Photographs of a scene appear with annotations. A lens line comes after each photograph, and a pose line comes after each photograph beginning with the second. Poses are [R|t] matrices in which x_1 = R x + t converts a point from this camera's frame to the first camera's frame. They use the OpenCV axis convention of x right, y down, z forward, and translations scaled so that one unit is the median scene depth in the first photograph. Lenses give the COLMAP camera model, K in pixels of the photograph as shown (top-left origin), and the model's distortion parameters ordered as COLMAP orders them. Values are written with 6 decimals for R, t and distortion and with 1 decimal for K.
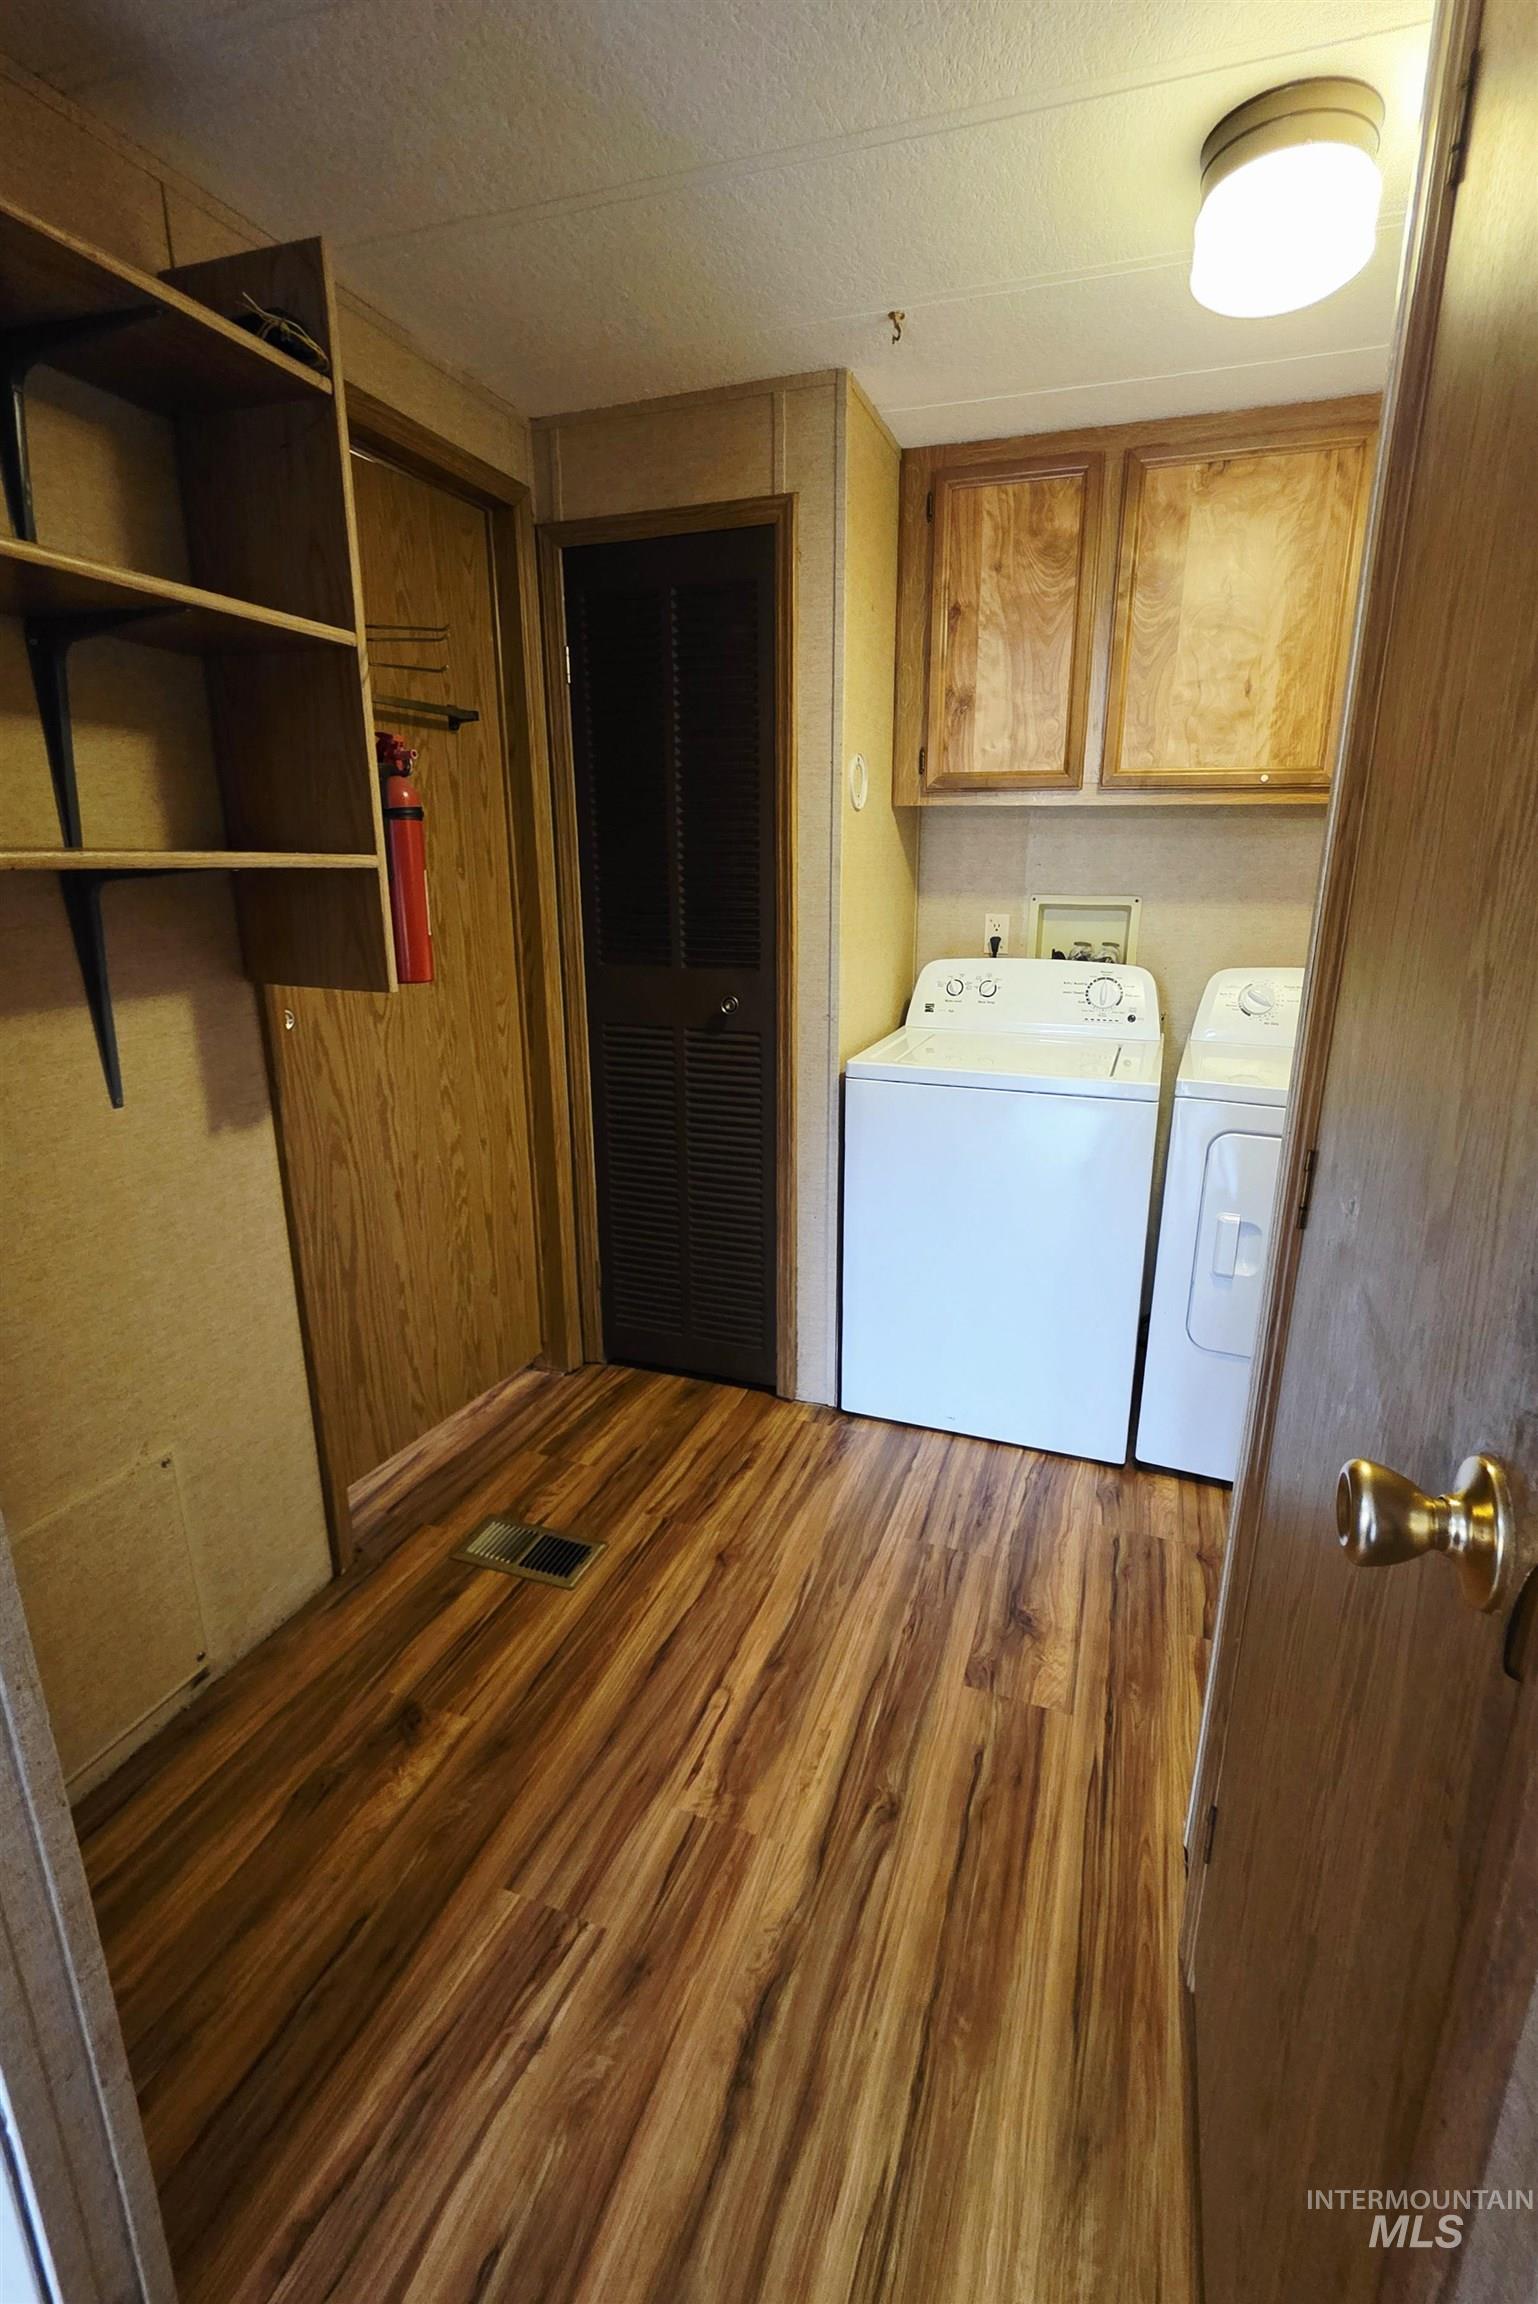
lens RADIAL K [[983.5, 0, 812.8], [0, 983.5, 1113.0], [0, 0, 1]] dist [0.003661, 0.000165]
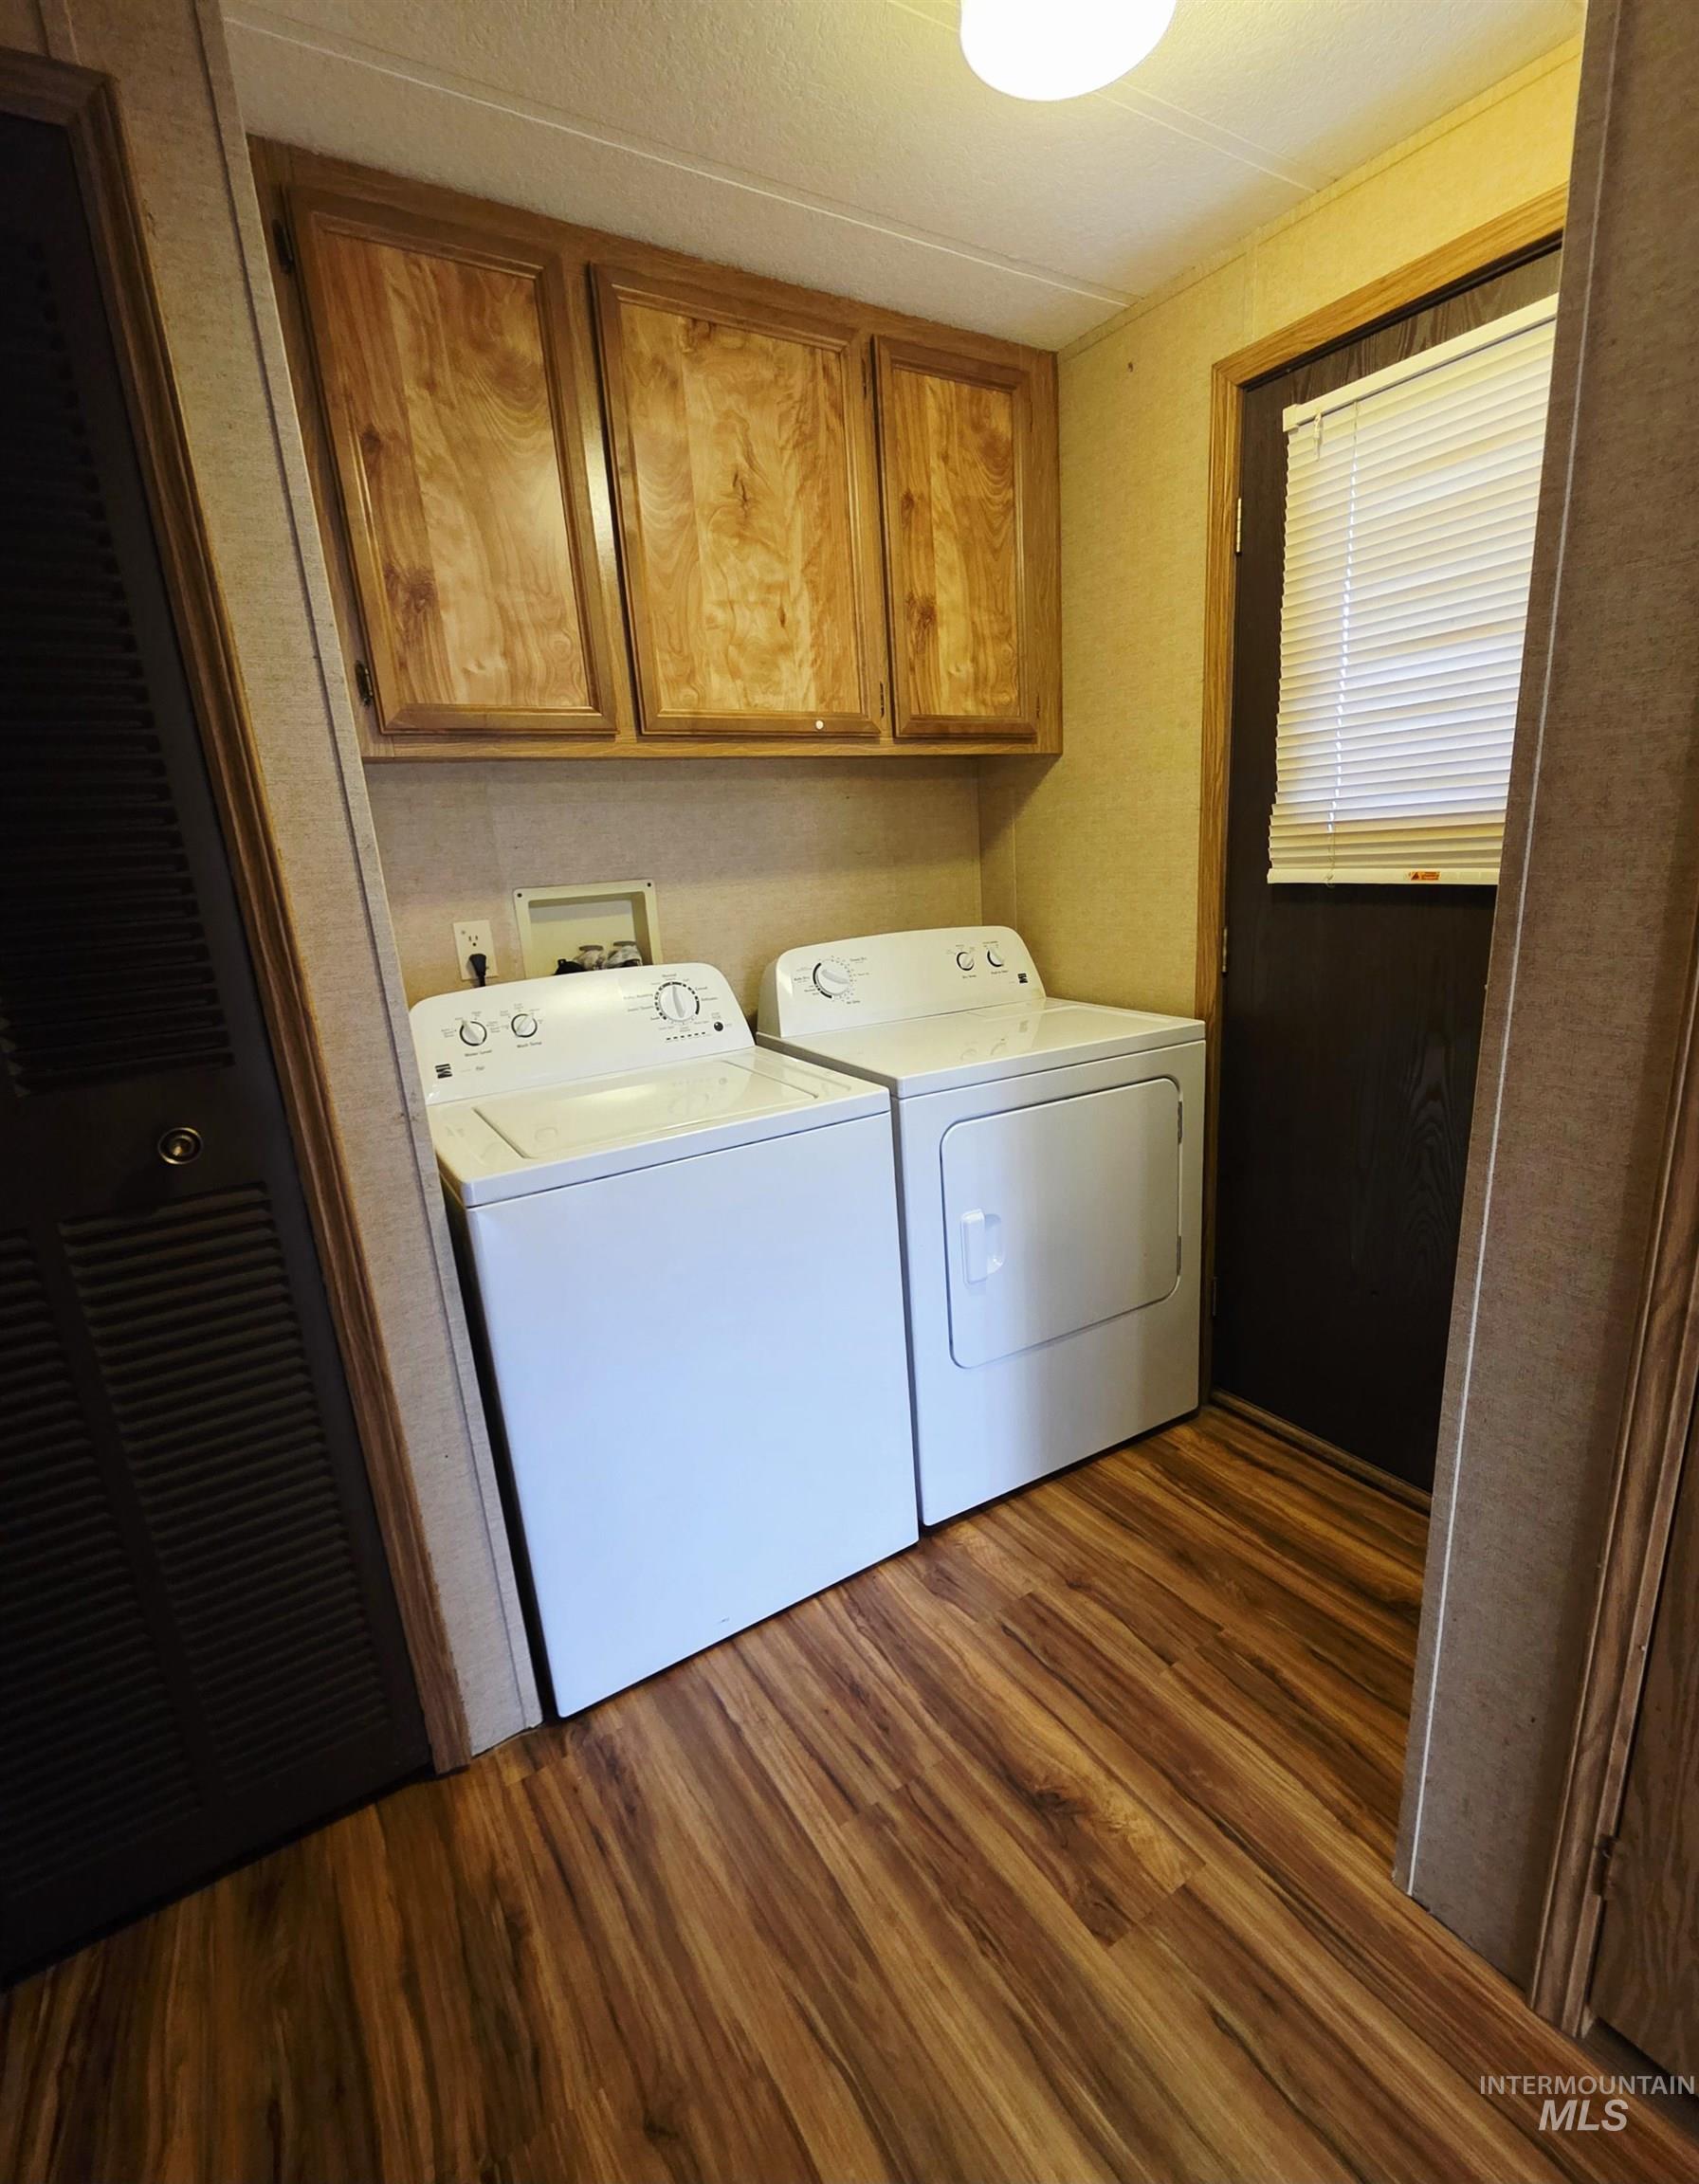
lens RADIAL K [[1004.6, 0, 892.2], [0, 1004.6, 1113.1], [0, 0, 1]] dist [0.000774, -0.001043]
pose [[0.607291, -0.250666, 0.753899, -0.257311], [0.261288, 0.959151, 0.108434, -0.092240], [-0.750284, 0.131133, 0.647980, 0.427809]]
